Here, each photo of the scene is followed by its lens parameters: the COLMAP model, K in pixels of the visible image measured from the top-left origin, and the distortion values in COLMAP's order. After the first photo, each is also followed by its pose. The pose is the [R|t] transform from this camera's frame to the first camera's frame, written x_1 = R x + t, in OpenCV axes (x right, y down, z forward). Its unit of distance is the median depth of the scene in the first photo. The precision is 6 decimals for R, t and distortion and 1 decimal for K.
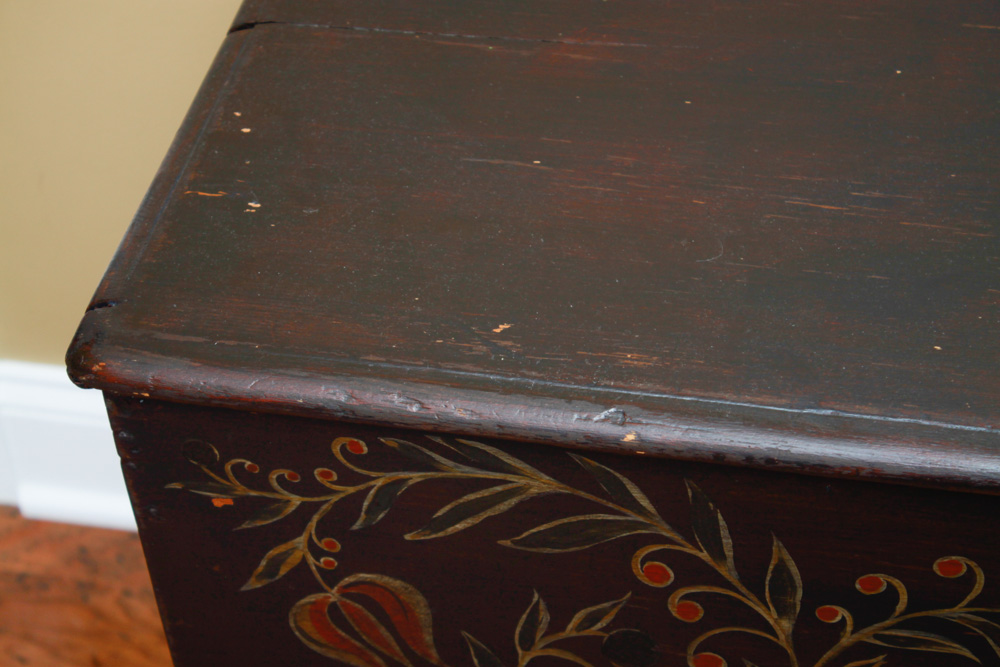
lens RADIAL K [[2394.1, 0, 484.5], [0, 2394.1, 336.0], [0, 0, 1]] dist [0.077653, 0.239429]
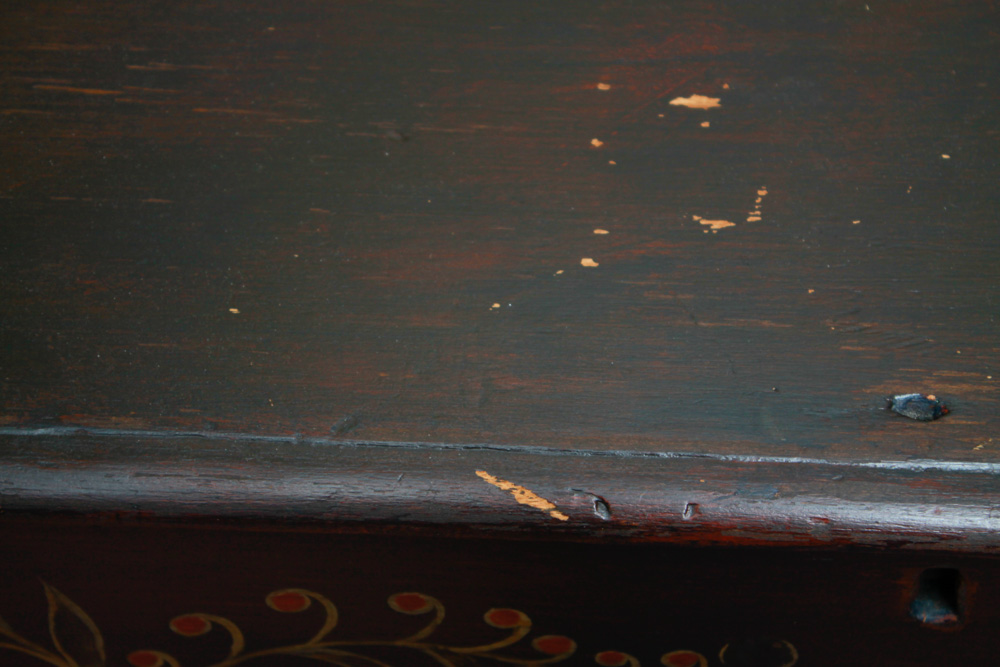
lens RADIAL K [[2394.1, 0, 484.5], [0, 2394.1, 336.0], [0, 0, 1]] dist [0.077653, 0.239429]
pose [[0.987312, -0.099933, 0.123406, 0.163587], [0.078731, 0.982960, 0.166107, -0.091842], [-0.137902, -0.154284, 0.978355, 0.290263]]
